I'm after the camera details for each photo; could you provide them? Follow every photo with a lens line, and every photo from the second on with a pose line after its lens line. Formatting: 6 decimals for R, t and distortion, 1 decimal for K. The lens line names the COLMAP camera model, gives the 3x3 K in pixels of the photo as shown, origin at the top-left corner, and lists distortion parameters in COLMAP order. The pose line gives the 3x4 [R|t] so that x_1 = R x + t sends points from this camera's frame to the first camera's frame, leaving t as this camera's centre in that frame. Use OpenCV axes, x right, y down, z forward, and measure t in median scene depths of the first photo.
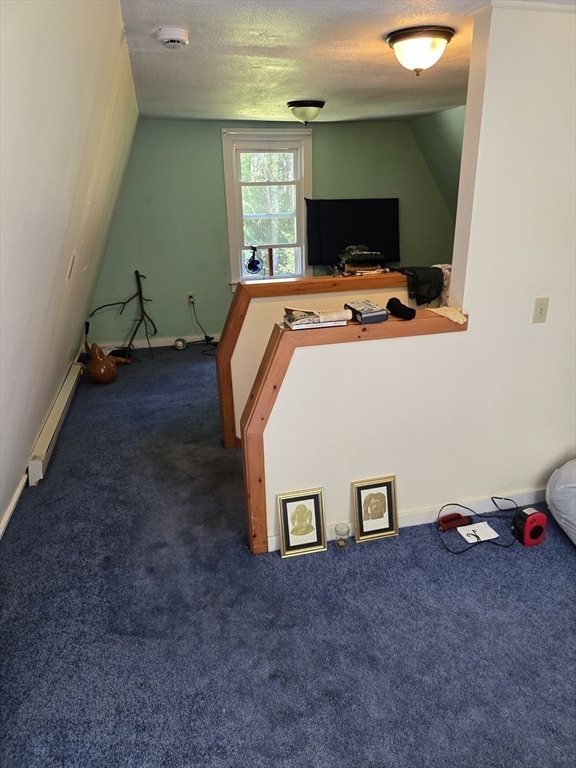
lens RADIAL K [[512.4, 0, 290.9], [0, 512.4, 384.5], [0, 0, 1]] dist [0.060554, -0.043564]
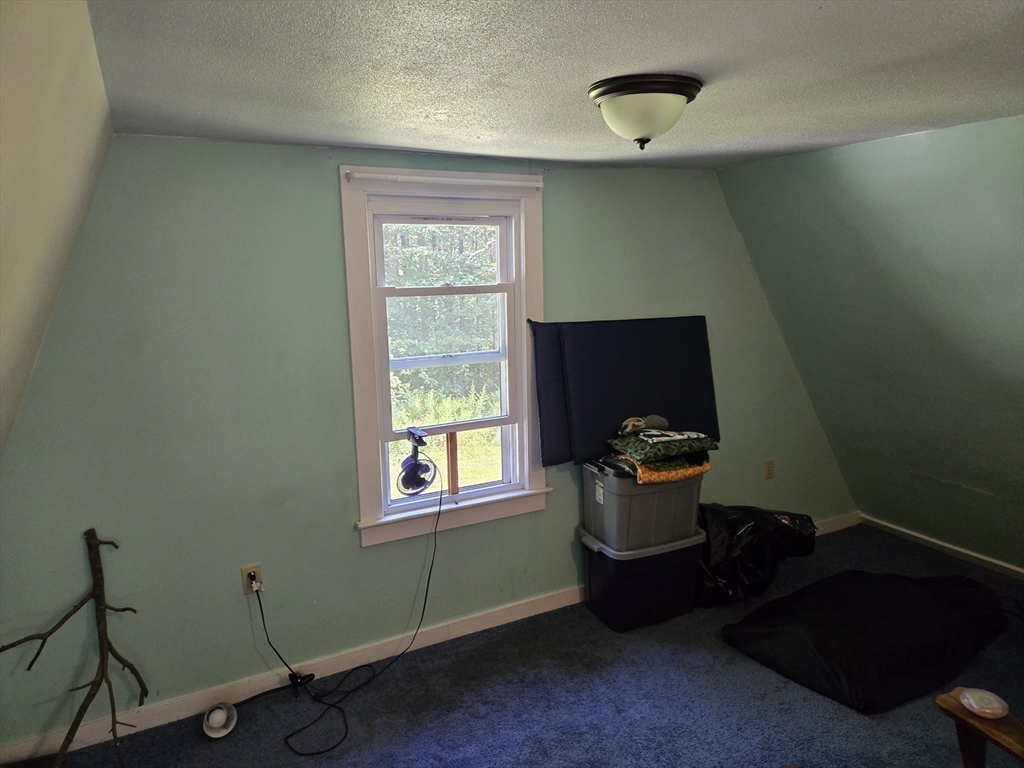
lens RADIAL K [[683.2, 0, 515.2], [0, 683.2, 380.4], [0, 0, 1]] dist [0.060554, -0.043564]
pose [[0.972864, -0.035505, 0.228636, -0.120217], [0.082687, 0.976252, -0.200237, -0.194991], [-0.216097, 0.213709, 0.952697, 0.457166]]
